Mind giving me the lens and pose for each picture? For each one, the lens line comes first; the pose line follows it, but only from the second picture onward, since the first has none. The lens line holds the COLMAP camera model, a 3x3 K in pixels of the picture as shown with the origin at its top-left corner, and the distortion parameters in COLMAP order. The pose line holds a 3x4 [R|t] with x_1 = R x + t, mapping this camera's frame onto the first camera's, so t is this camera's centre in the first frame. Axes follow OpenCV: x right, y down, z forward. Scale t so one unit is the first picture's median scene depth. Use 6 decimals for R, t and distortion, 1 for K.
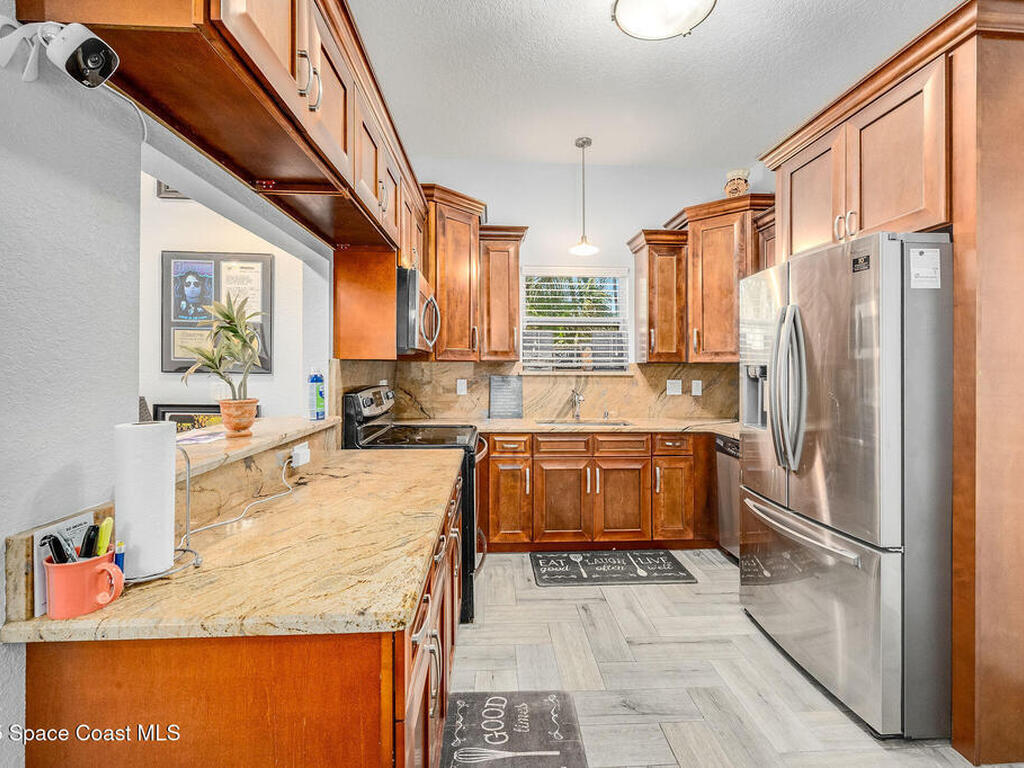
lens RADIAL K [[460.9, 0, 516.0], [0, 460.9, 378.5], [0, 0, 1]] dist [0.003896, -0.000022]
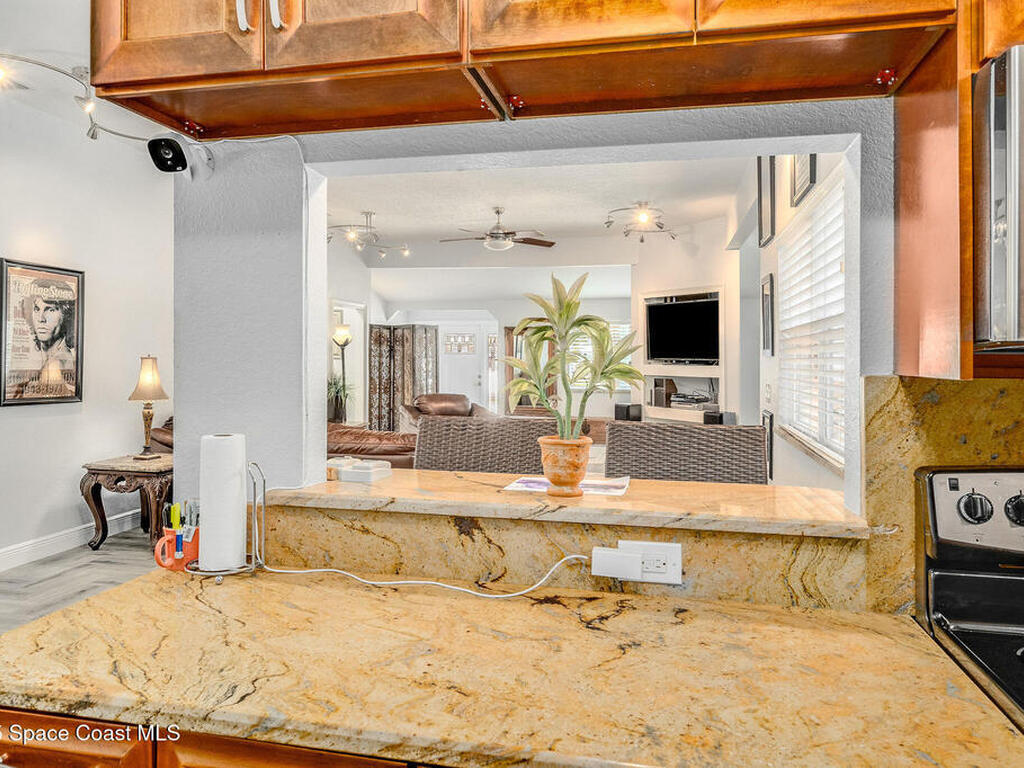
lens RADIAL K [[703.1, 0, 512.0], [0, 703.1, 384.0], [0, 0, 1]] dist [0.001970, -0.000003]
pose [[-0.265085, 0.037816, -0.963483, 0.407312], [-0.028243, 0.998497, 0.046961, -0.081859], [0.963811, 0.039661, -0.263619, 1.323240]]
